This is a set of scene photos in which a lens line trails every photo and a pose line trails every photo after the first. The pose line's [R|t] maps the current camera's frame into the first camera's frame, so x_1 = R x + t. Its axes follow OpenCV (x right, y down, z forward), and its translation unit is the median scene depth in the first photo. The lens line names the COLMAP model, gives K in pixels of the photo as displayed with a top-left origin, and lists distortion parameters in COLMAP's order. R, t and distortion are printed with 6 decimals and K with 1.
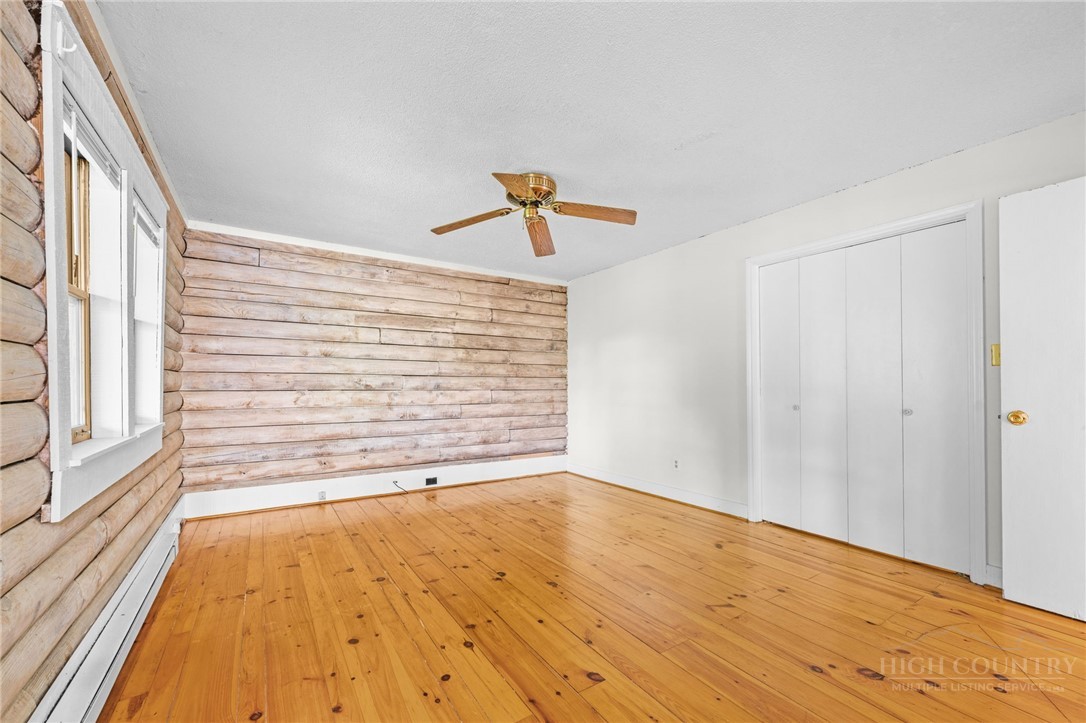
lens RADIAL K [[439.7, 0, 544.0], [0, 439.7, 373.1], [0, 0, 1]] dist [-0.000262, -0.000011]
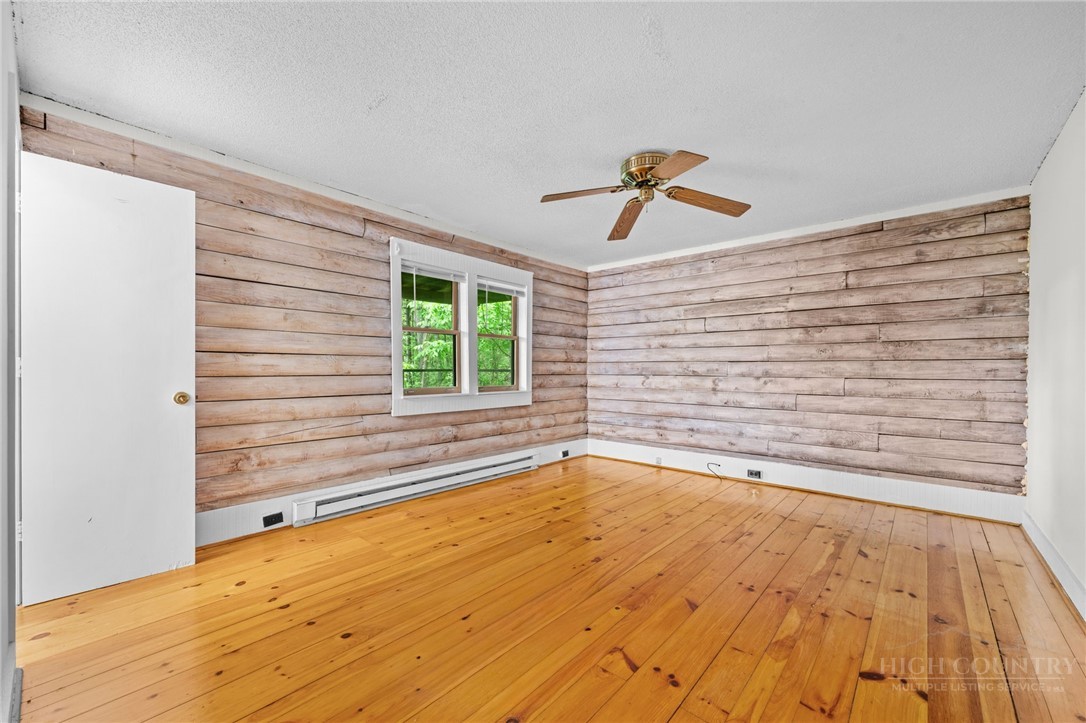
lens RADIAL K [[439.7, 0, 541.2], [0, 439.7, 368.1], [0, 0, 1]] dist [-0.000262, -0.000011]
pose [[0.262885, -0.006314, -0.964807, 0.527527], [0.020936, 0.999780, -0.000838, 0.011552], [0.964600, -0.019979, 0.262959, 0.320349]]
